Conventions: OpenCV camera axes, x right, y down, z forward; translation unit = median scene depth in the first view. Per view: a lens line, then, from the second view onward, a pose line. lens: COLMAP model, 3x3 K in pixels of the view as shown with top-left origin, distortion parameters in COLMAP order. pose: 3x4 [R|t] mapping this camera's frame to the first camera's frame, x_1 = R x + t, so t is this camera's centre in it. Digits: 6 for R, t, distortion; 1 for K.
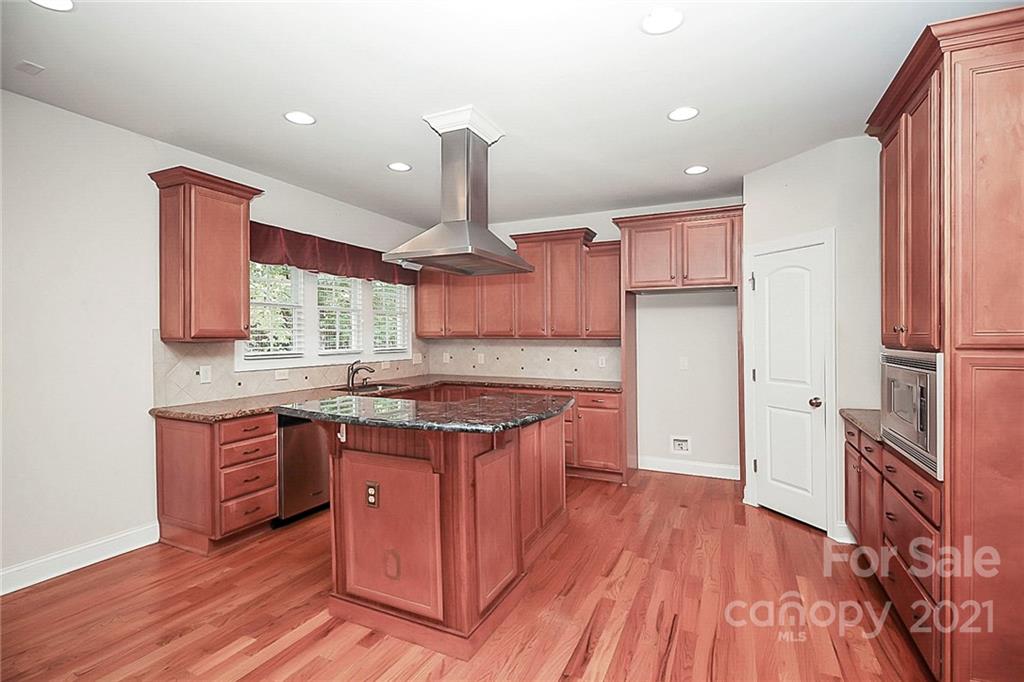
lens RADIAL K [[484.6, 0, 512.0], [0, 484.6, 341.0], [0, 0, 1]] dist [-0.001171, 0.000064]
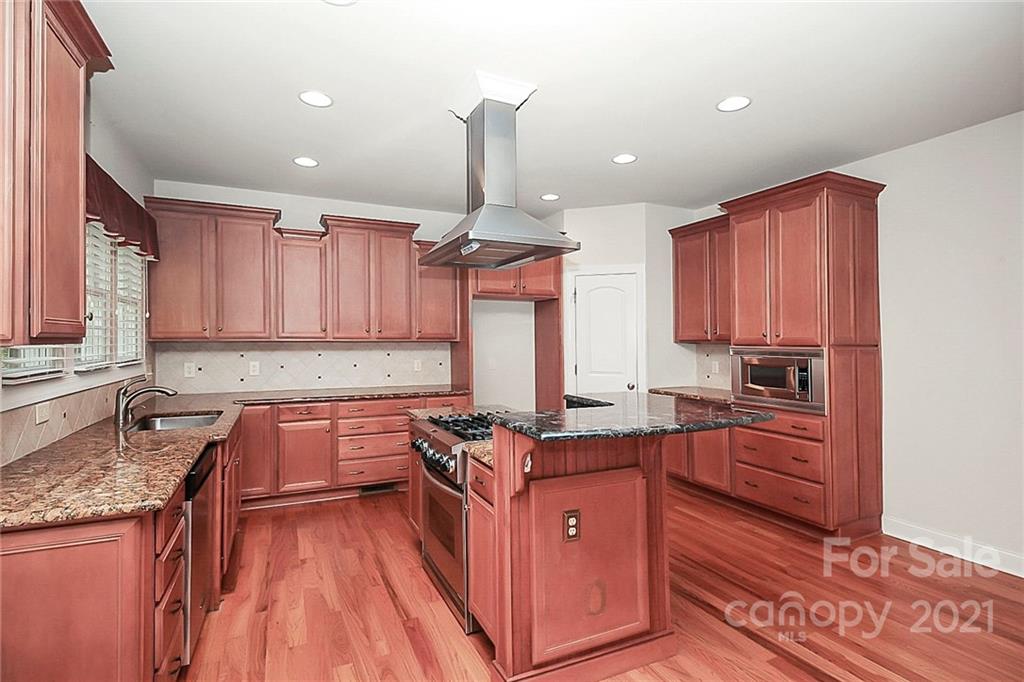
lens RADIAL K [[486.8, 0, 505.3], [0, 486.8, 348.6], [0, 0, 1]] dist [0.031692, -0.000206]
pose [[0.636312, -0.011629, 0.771344, -0.624564], [0.006961, 0.999932, 0.009333, 0.002281], [-0.771401, -0.000569, 0.636349, 0.342801]]
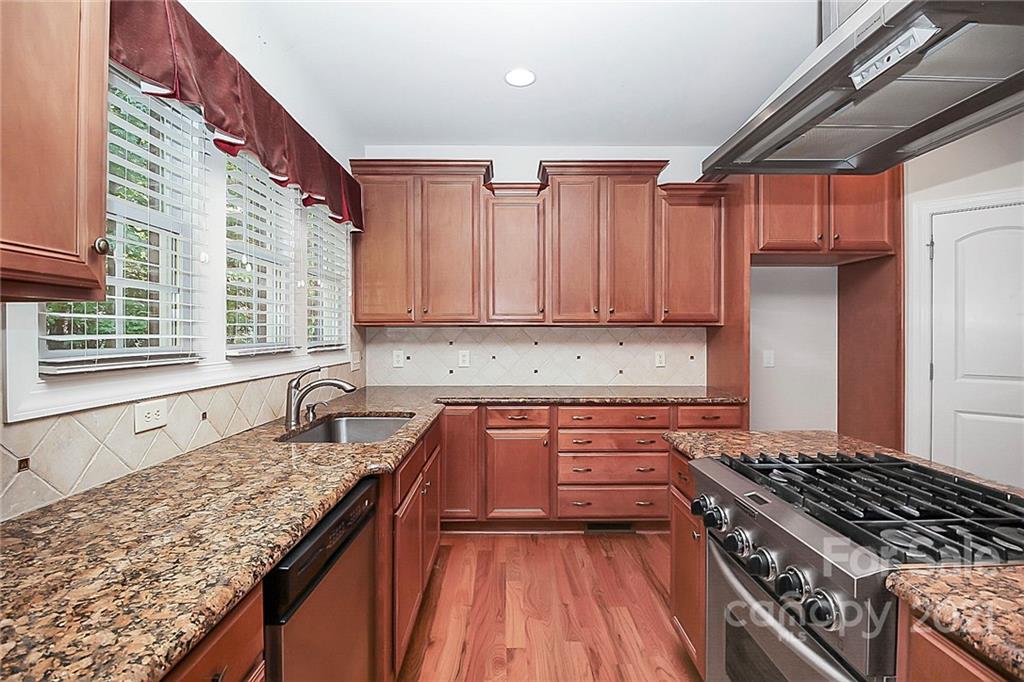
lens RADIAL K [[475.5, 0, 512.4], [0, 475.5, 334.2], [0, 0, 1]] dist [0.000455, -0.017390]
pose [[0.895702, 0.002103, 0.444650, -0.441010], [0.003660, 0.999920, -0.012101, 0.019078], [-0.444640, 0.012466, 0.895623, 0.651254]]
